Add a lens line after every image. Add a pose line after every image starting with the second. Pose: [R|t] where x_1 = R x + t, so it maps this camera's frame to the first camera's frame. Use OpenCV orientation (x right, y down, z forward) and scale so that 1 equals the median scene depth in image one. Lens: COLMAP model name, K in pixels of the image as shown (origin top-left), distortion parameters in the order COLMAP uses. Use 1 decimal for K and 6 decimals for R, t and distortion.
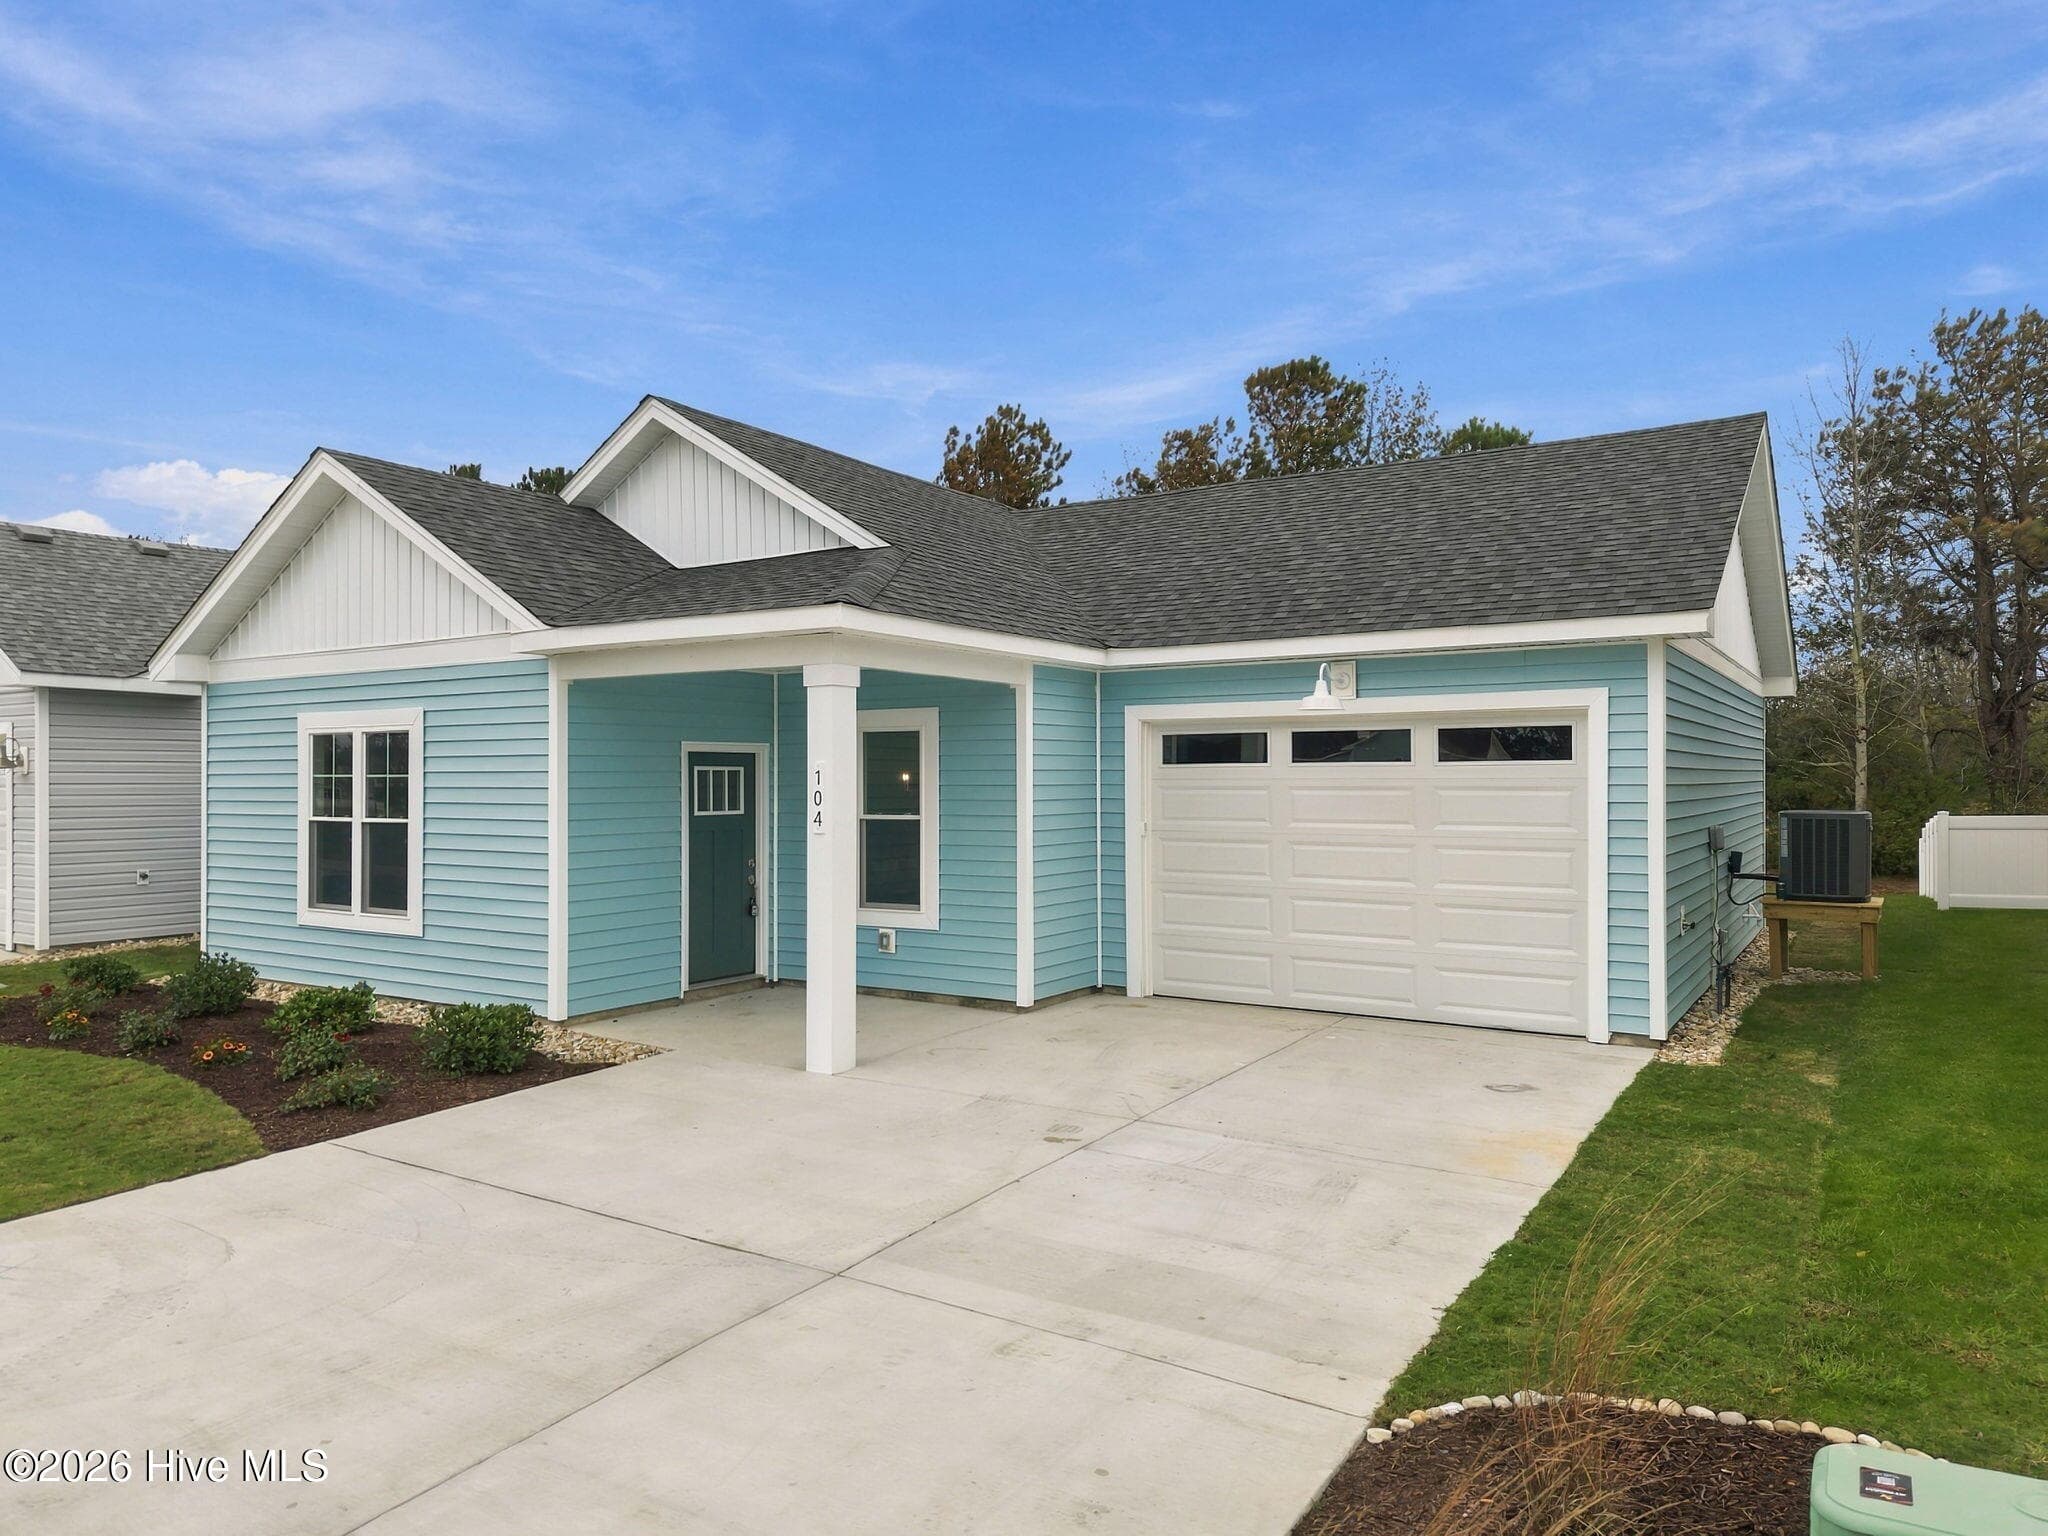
lens RADIAL K [[1354.9, 0, 1024.0], [0, 1354.9, 768.0], [0, 0, 1]] dist [0.092405, -0.115730]
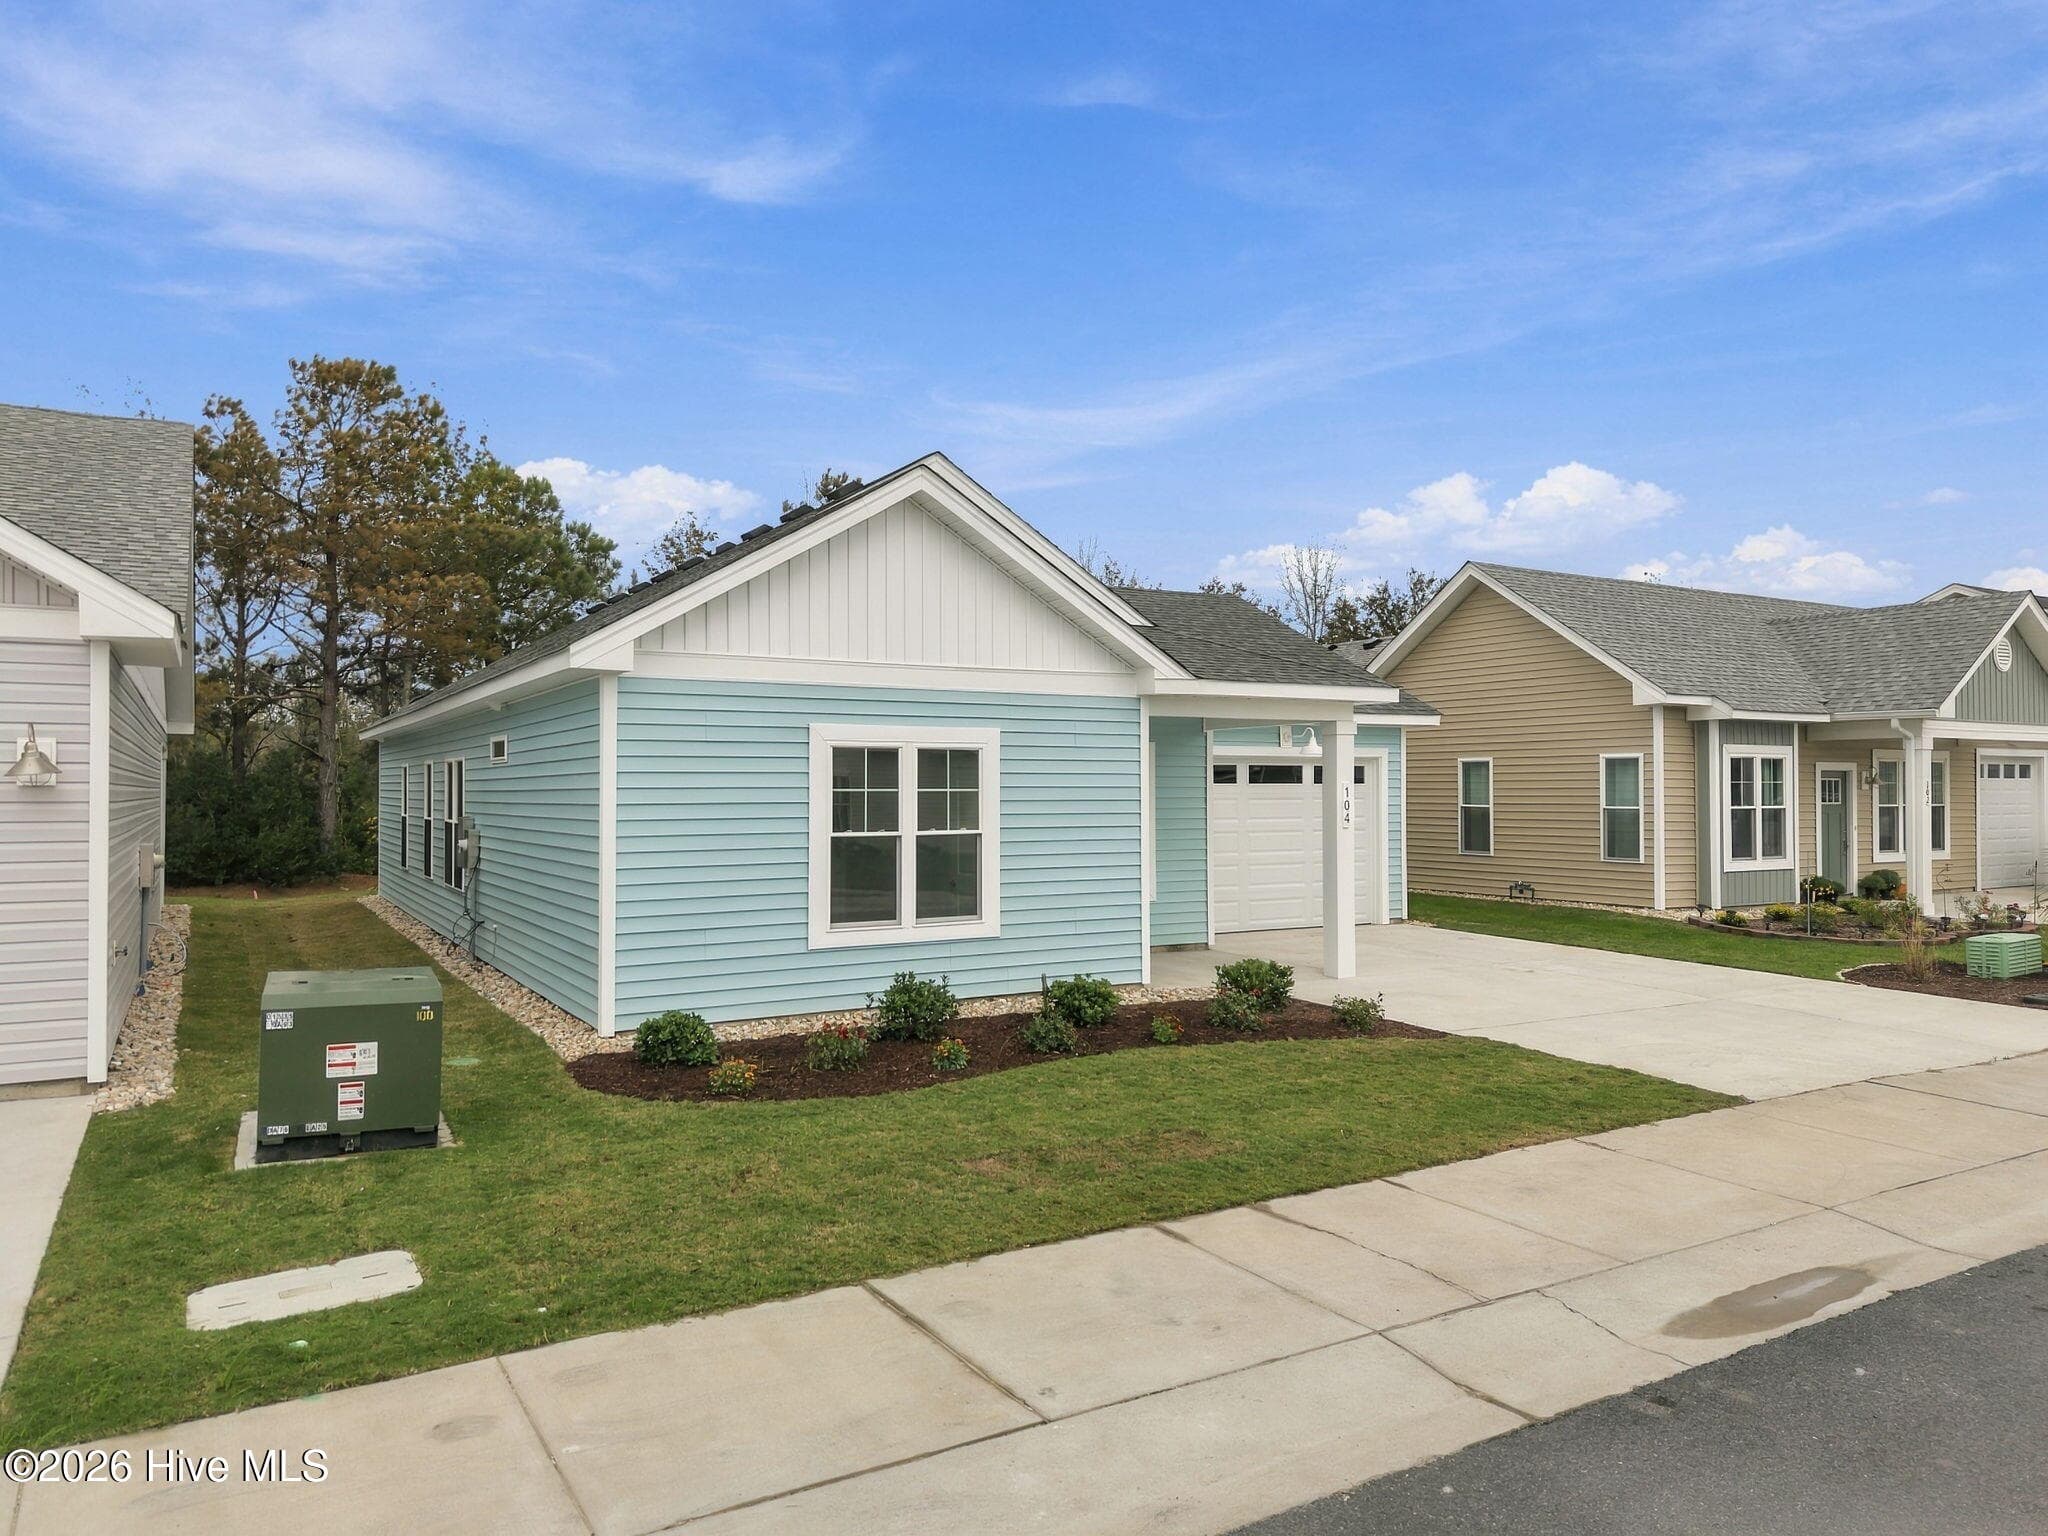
lens RADIAL K [[1365.9, 0, 1014.0], [0, 1365.9, 760.4], [0, 0, 1]] dist [0.050910, -0.059448]
pose [[0.456076, 0.021894, 0.889672, -1.372356], [-0.005501, 0.999748, -0.021783, 0.005635], [-0.889924, 0.005041, 0.456081, 0.479330]]
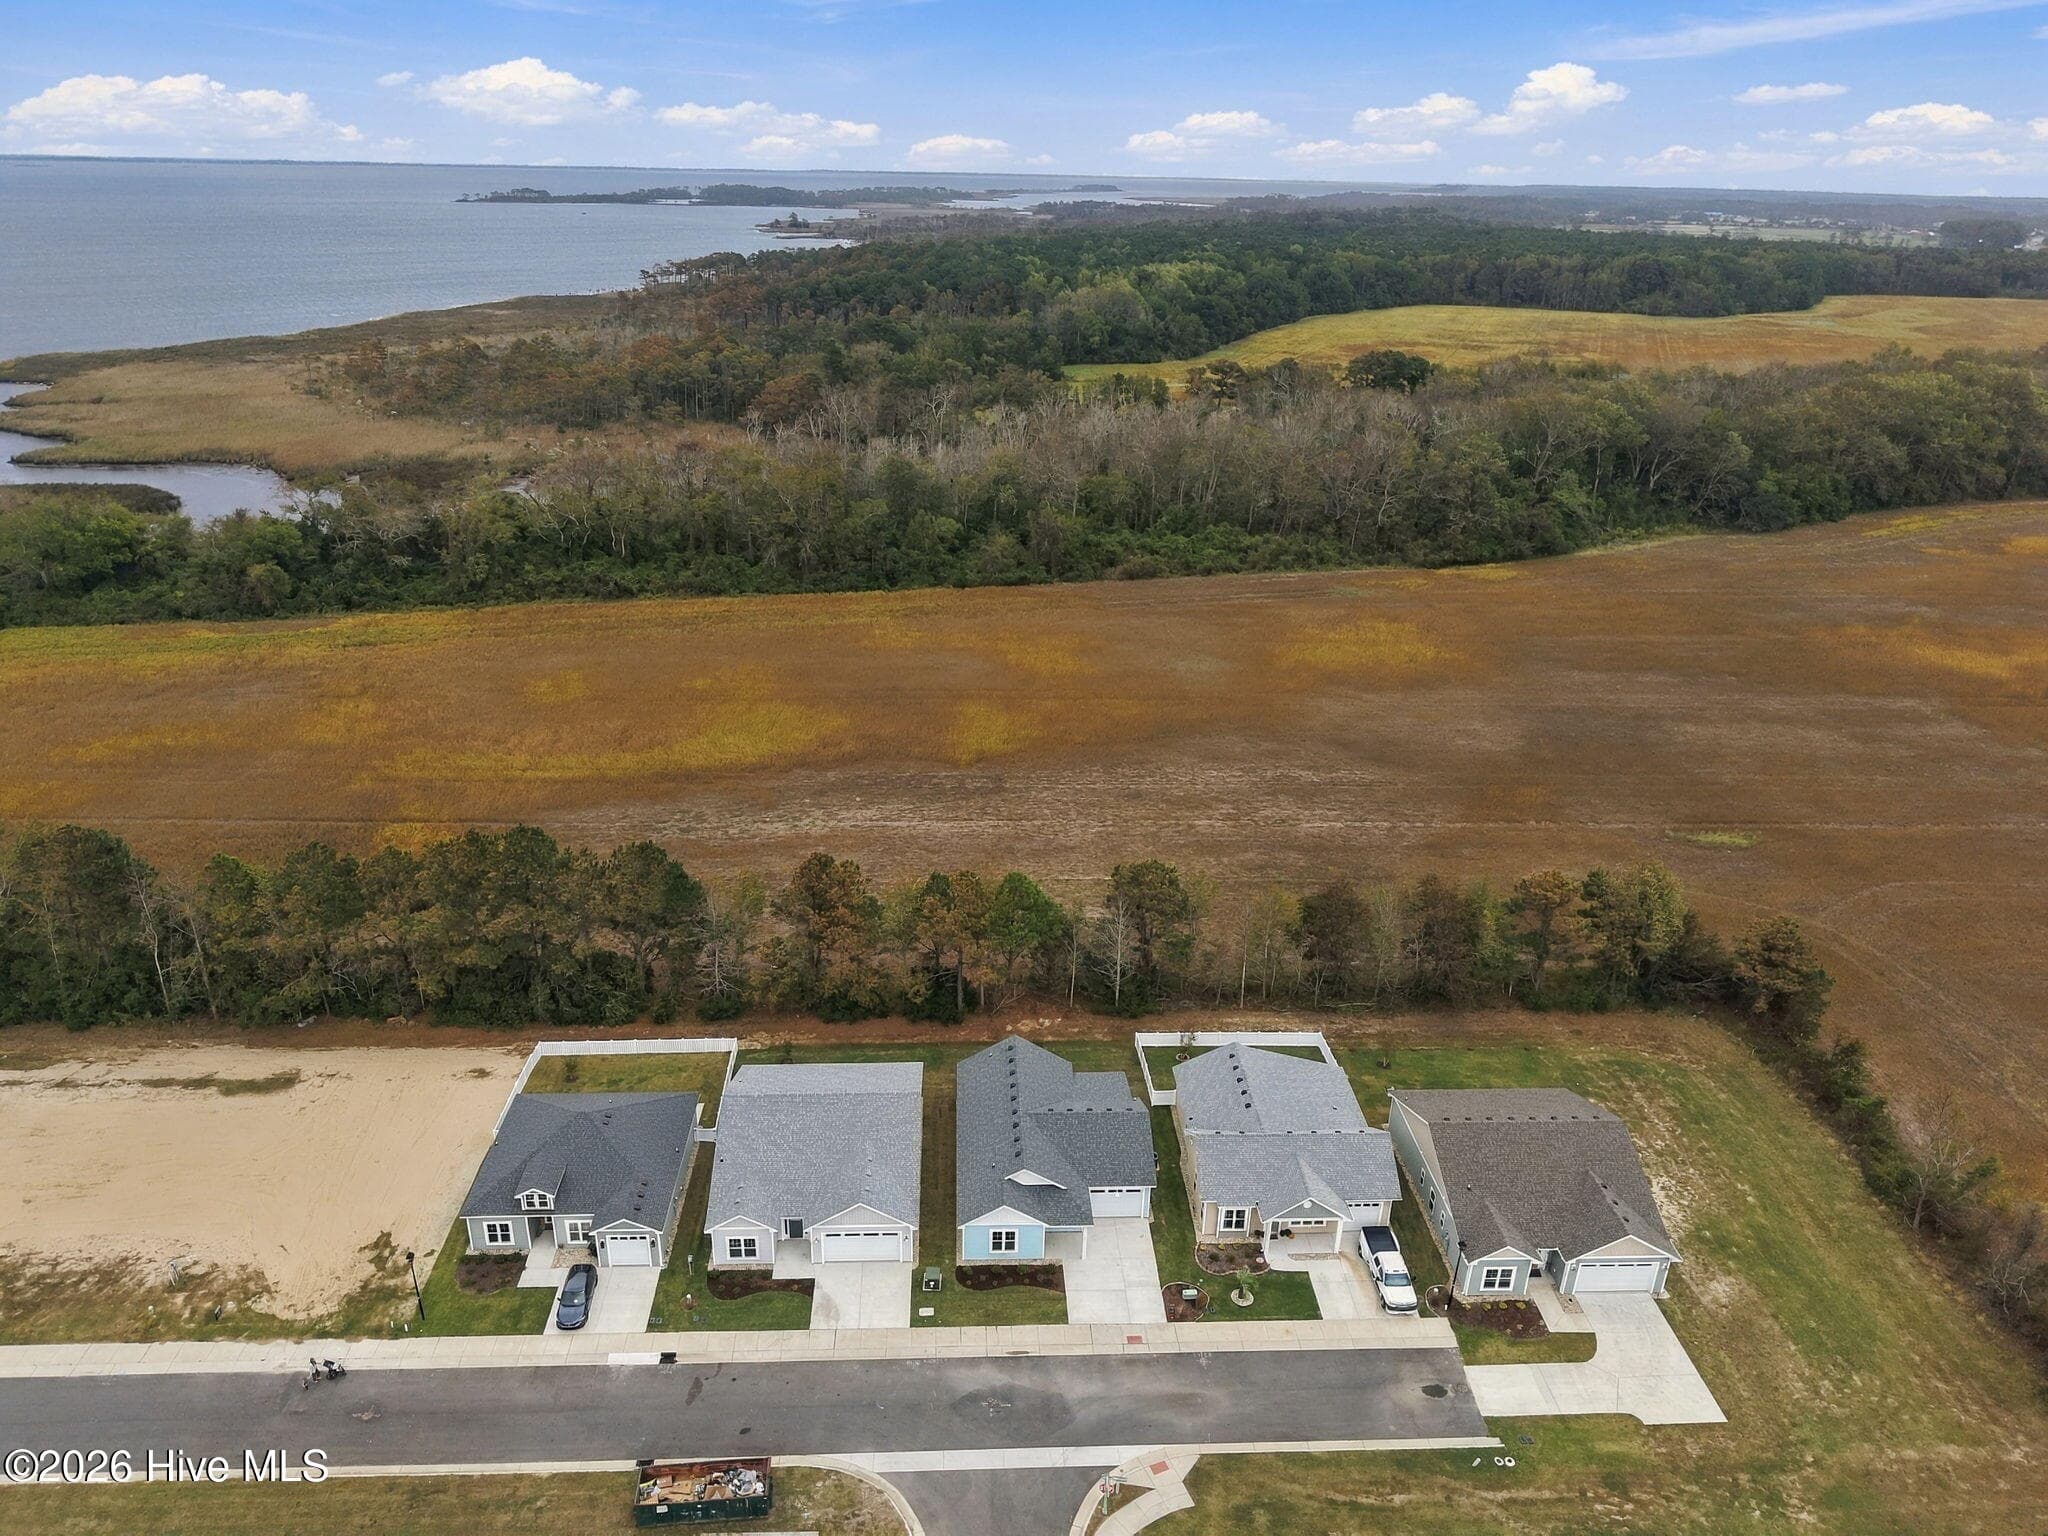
lens RADIAL K [[1365.9, 0, 1014.0], [0, 1365.9, 760.4], [0, 0, 1]] dist [0.050910, -0.059448]
pose [[0.819008, -0.202757, 0.536763, -3.954383], [-0.027343, 0.920629, 0.389479, -5.321946], [-0.573130, -0.333663, 0.748459, -3.770099]]
